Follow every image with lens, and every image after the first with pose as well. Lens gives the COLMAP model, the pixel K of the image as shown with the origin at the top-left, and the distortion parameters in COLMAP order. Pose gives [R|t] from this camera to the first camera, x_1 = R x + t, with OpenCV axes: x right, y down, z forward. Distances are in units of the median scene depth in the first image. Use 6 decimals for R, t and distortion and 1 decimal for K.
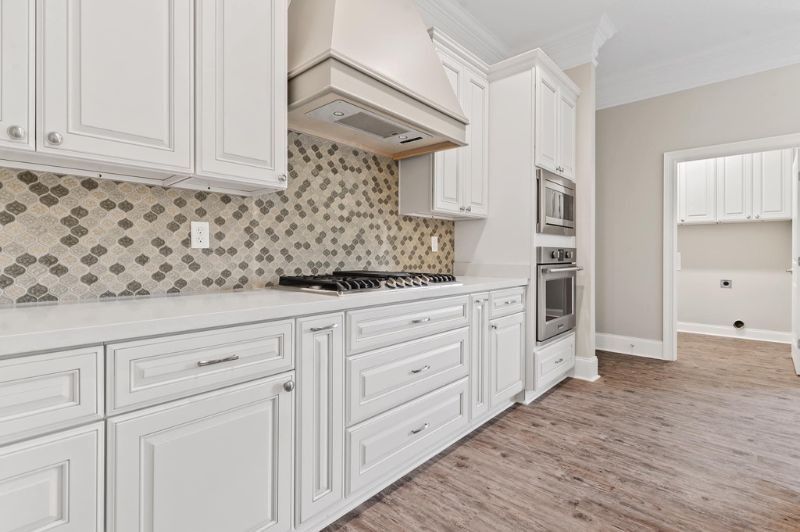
lens RADIAL K [[361.7, 0, 395.6], [0, 361.7, 258.5], [0, 0, 1]] dist [-0.012775, -0.000732]
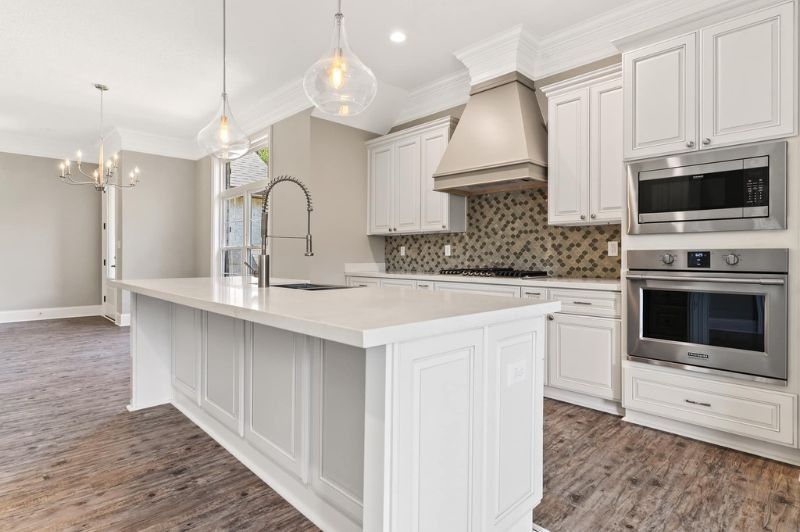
lens RADIAL K [[361.7, 0, 395.6], [0, 361.7, 258.5], [0, 0, 1]] dist [-0.012775, -0.000732]
pose [[0.005653, -0.002003, -0.999982, 1.489656], [-0.015988, 0.999870, -0.002093, 0.001585], [0.999856, 0.015999, 0.005620, 0.472655]]
